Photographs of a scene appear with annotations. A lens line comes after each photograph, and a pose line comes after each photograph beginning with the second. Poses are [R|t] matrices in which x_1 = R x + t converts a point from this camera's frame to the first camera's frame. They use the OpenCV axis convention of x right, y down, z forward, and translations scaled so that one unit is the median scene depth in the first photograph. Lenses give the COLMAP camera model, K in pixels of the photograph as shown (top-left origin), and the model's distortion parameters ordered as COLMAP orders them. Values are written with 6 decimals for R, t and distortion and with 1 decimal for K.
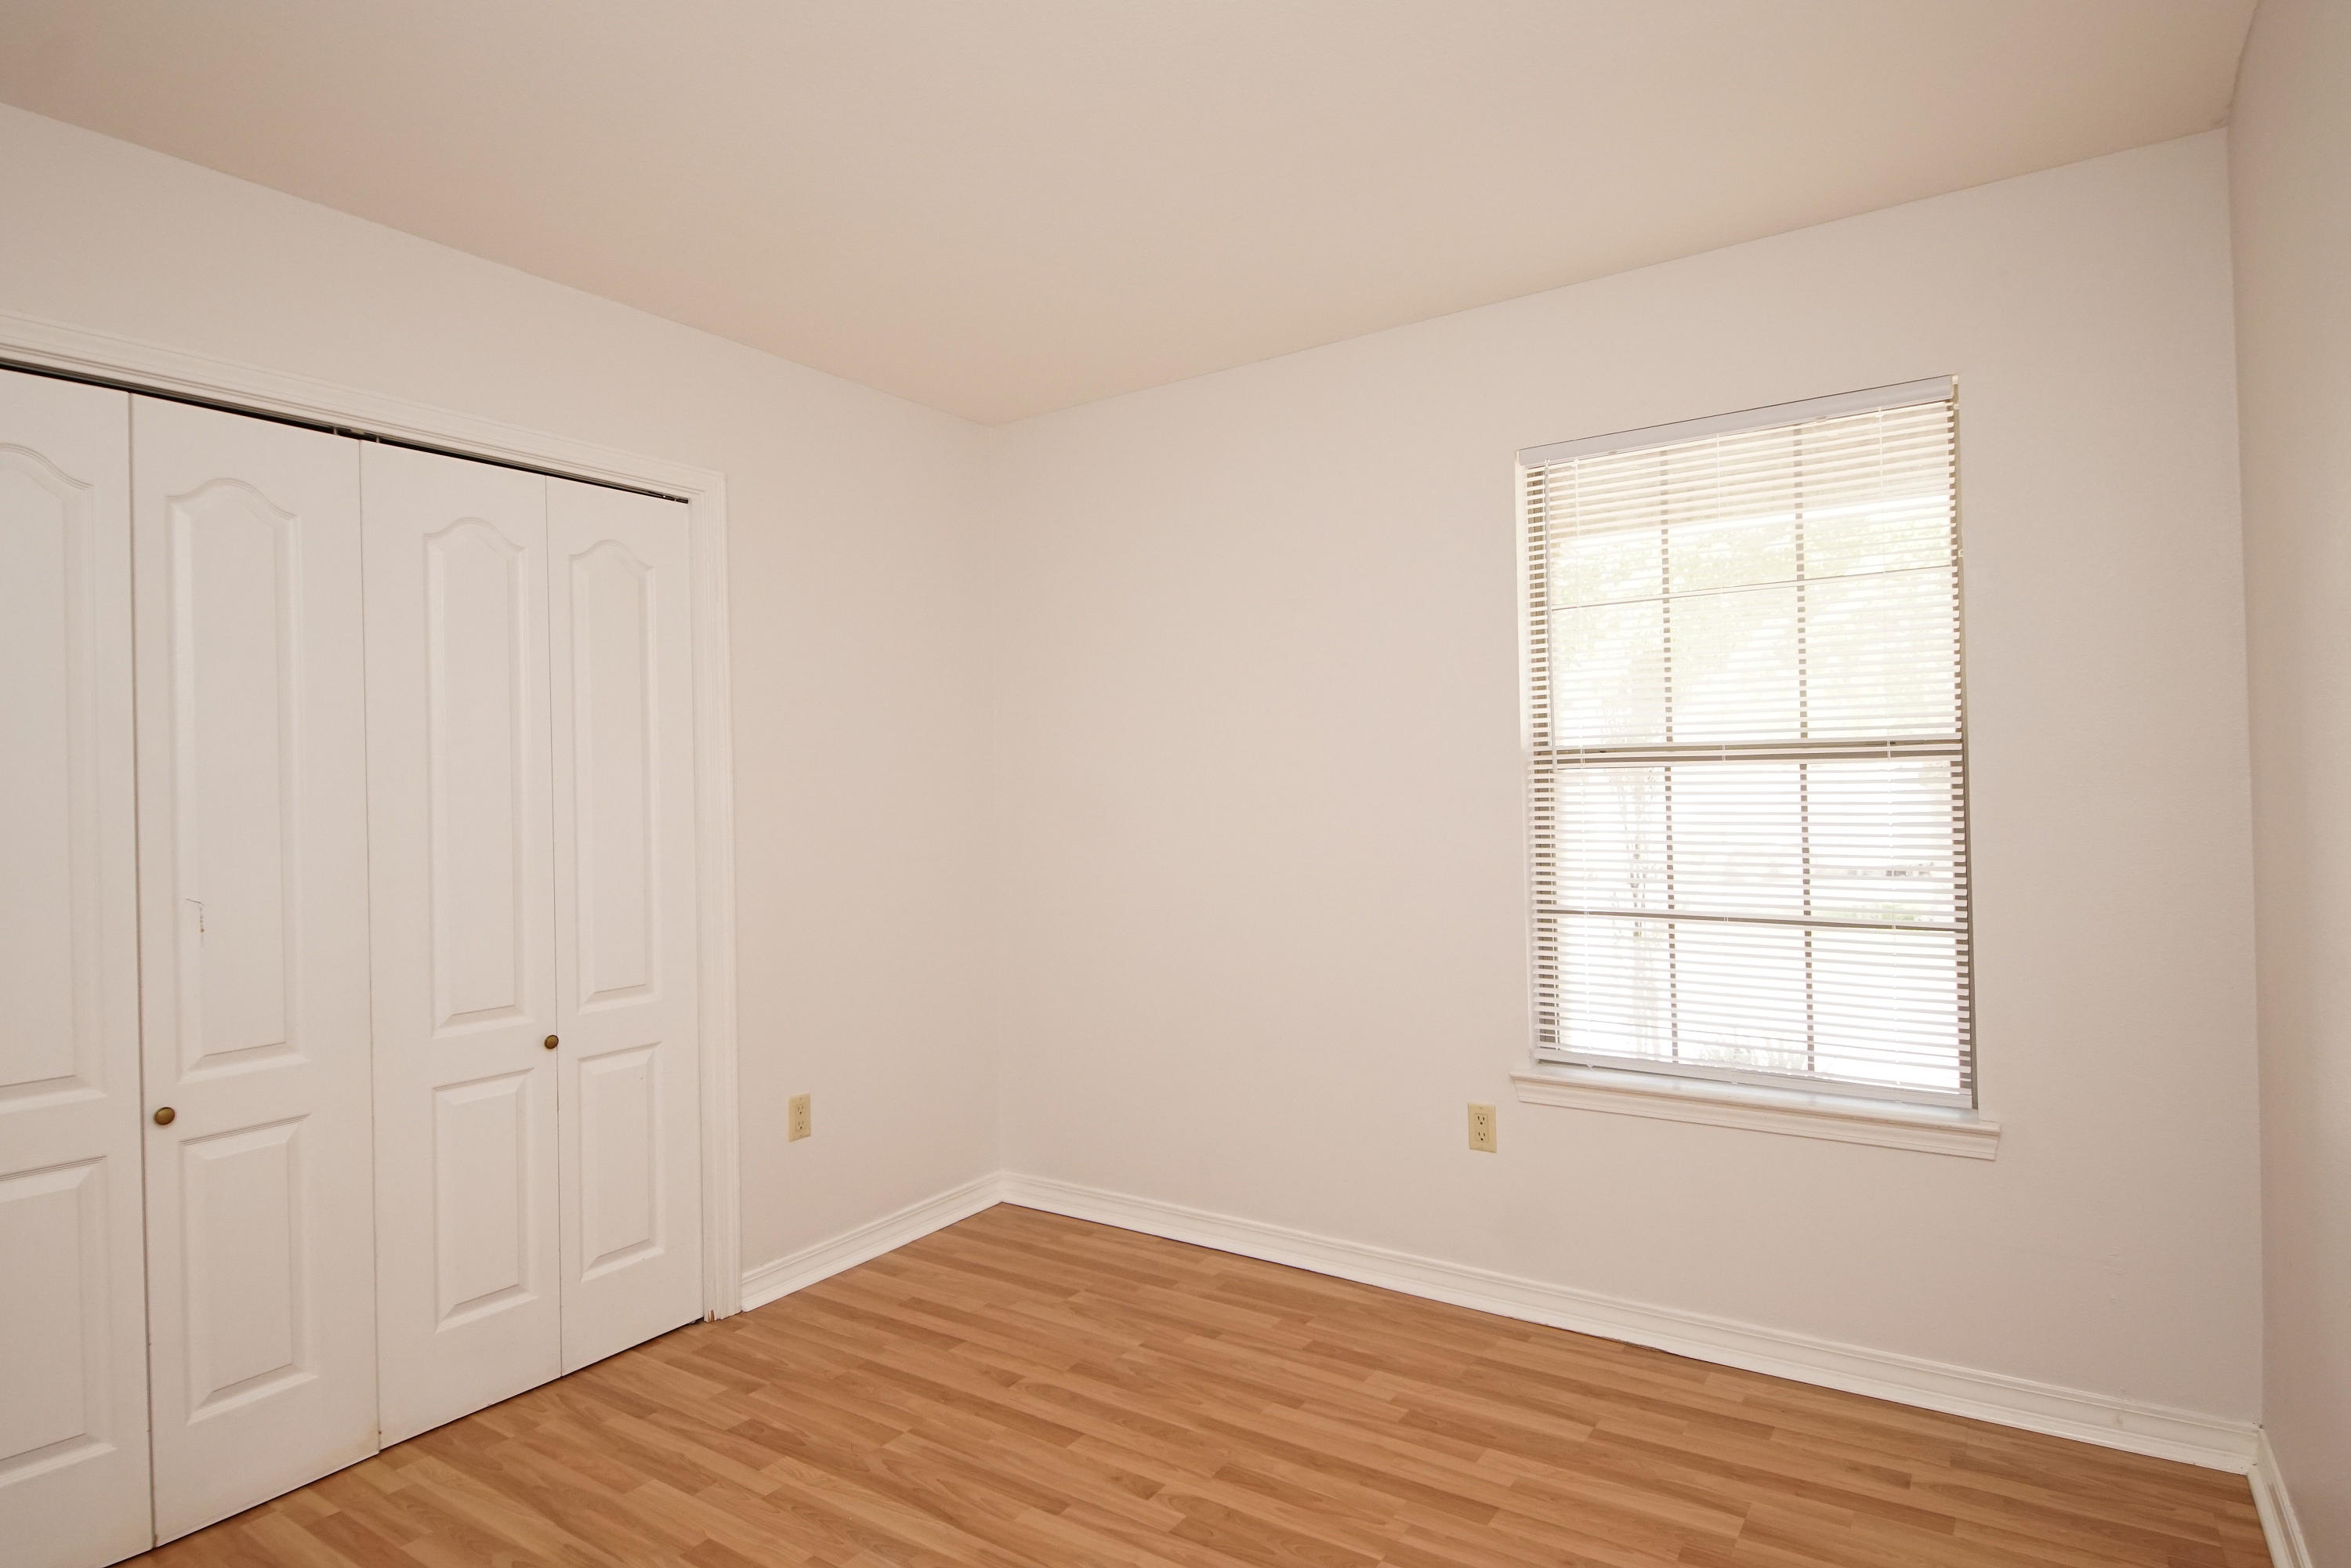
lens RADIAL K [[1257.7, 0, 1155.7], [0, 1257.7, 777.3], [0, 0, 1]] dist [0.039141, -0.038793]
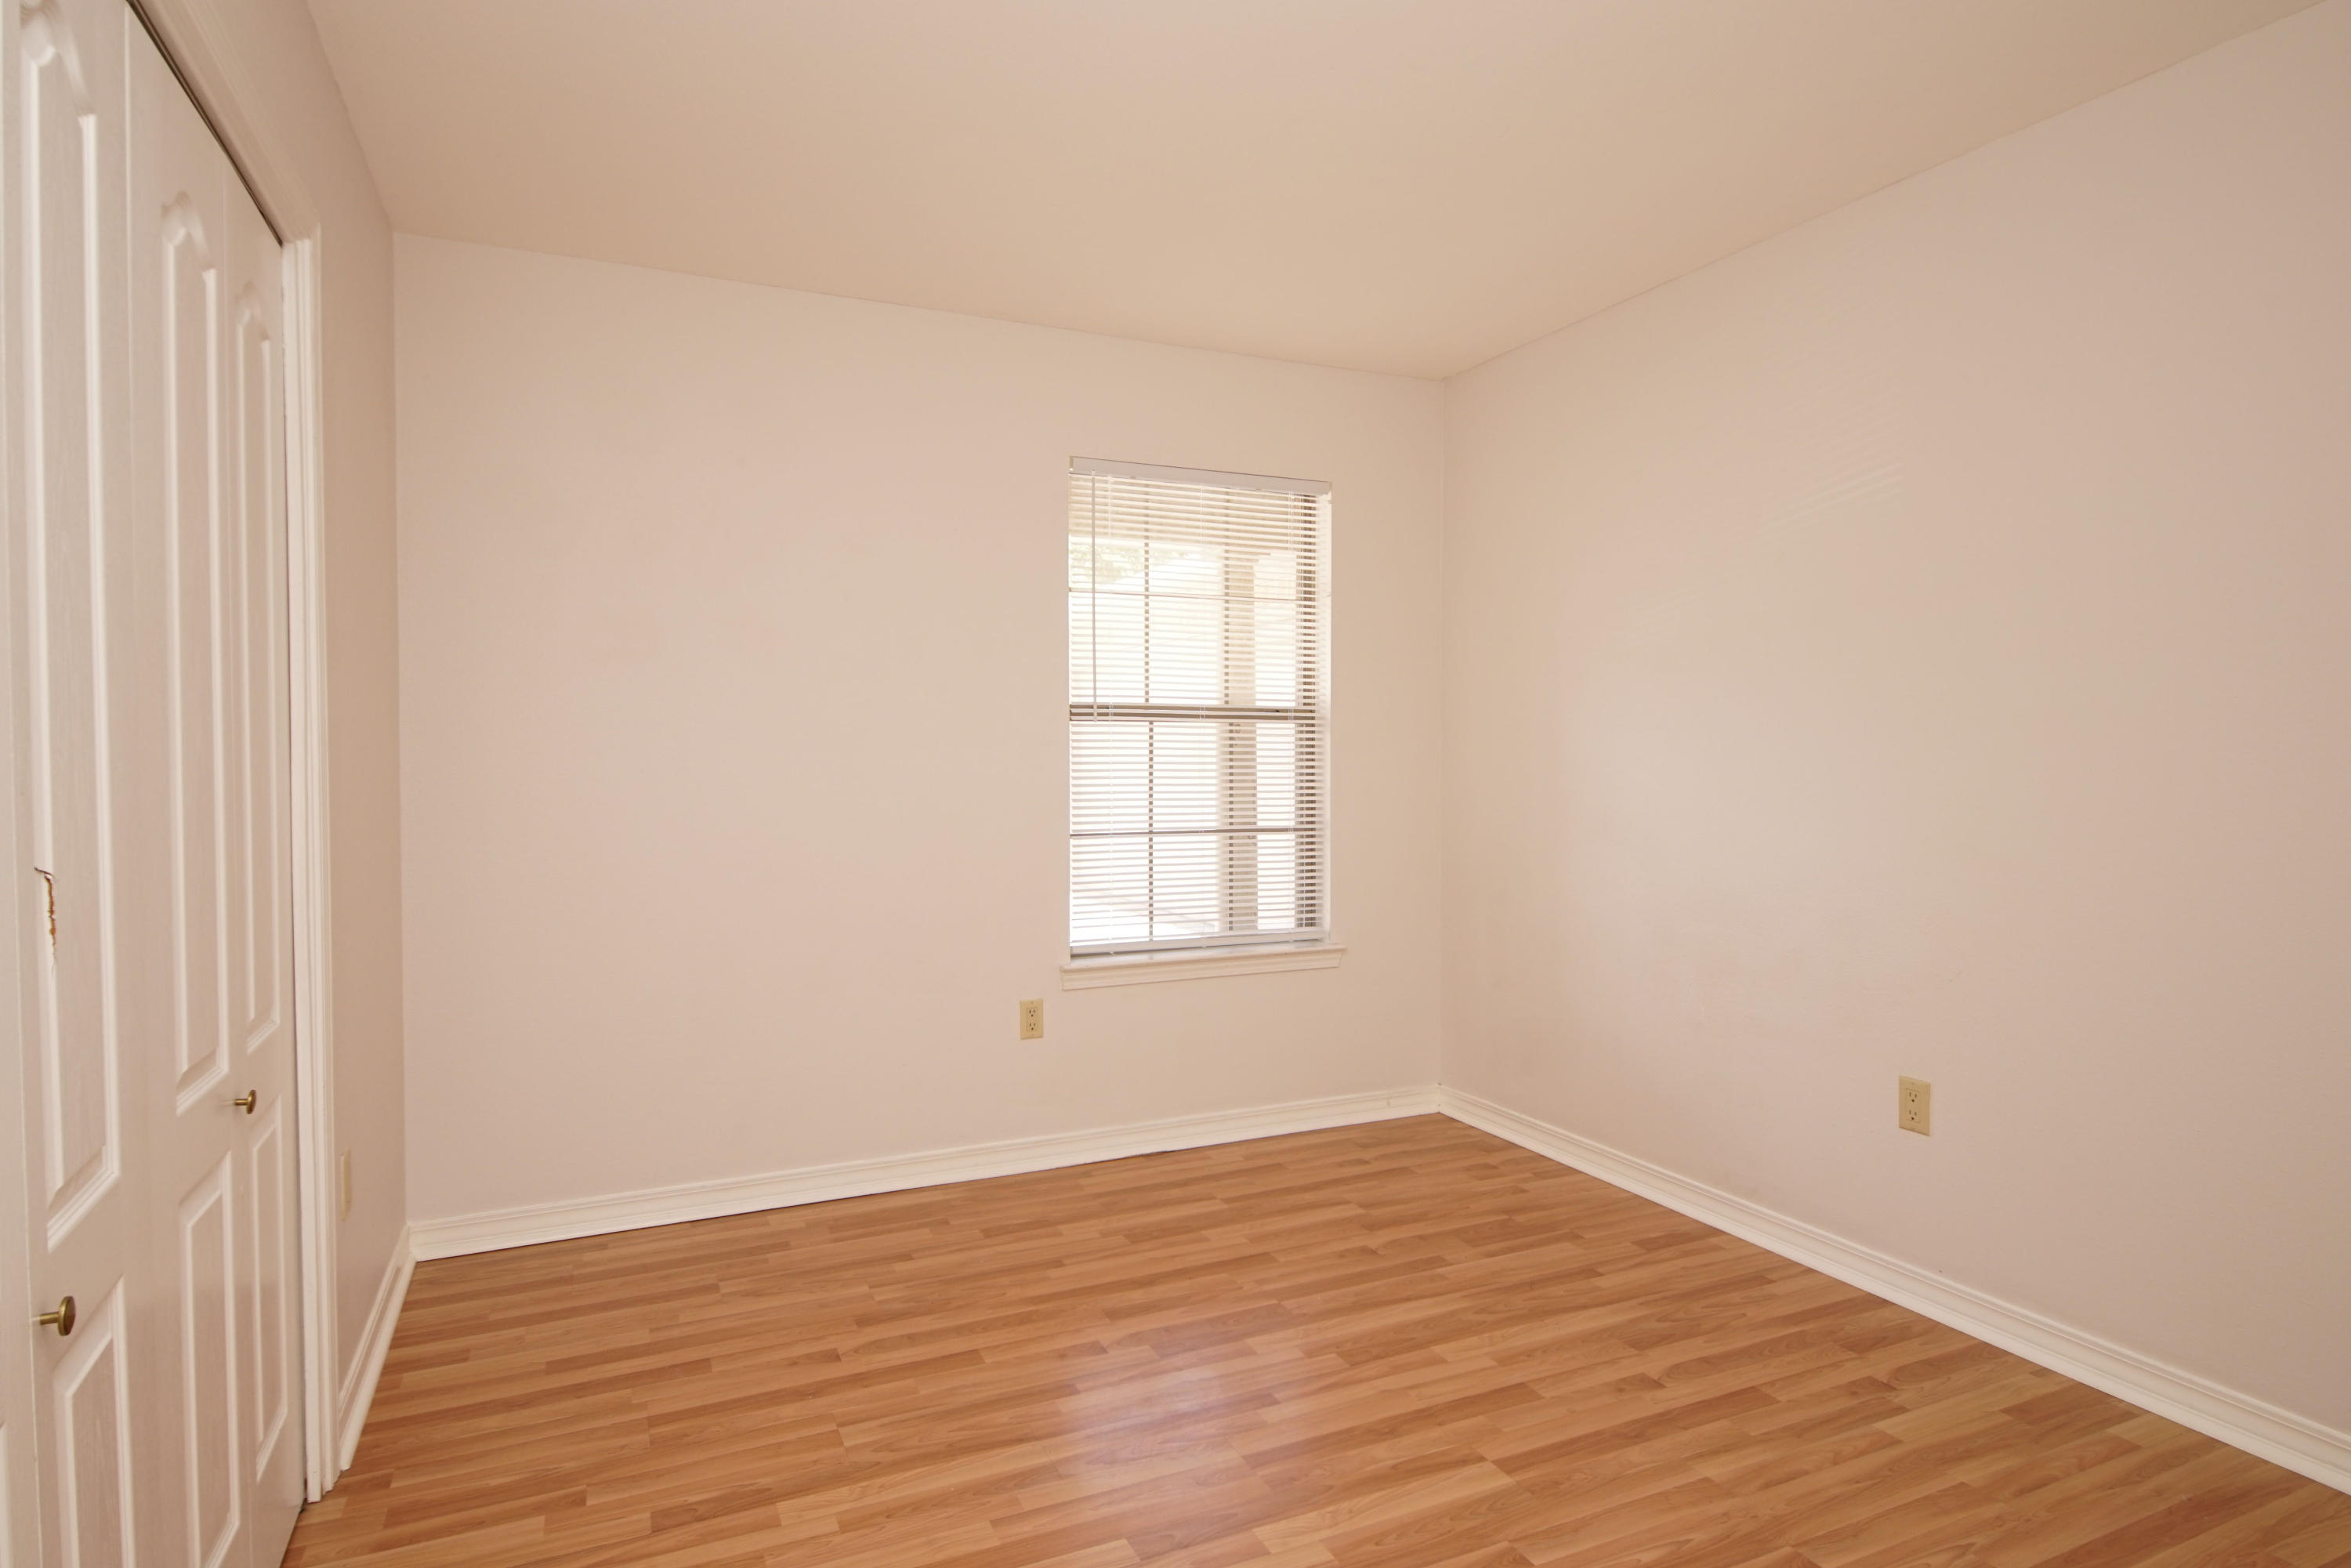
lens RADIAL K [[1257.7, 0, 1155.7], [0, 1257.7, 777.3], [0, 0, 1]] dist [0.039141, -0.038793]
pose [[0.519408, 0.002185, 0.854524, -0.774878], [-0.018837, 0.999783, 0.008894, 0.040838], [-0.854319, -0.020716, 0.519336, 0.322846]]
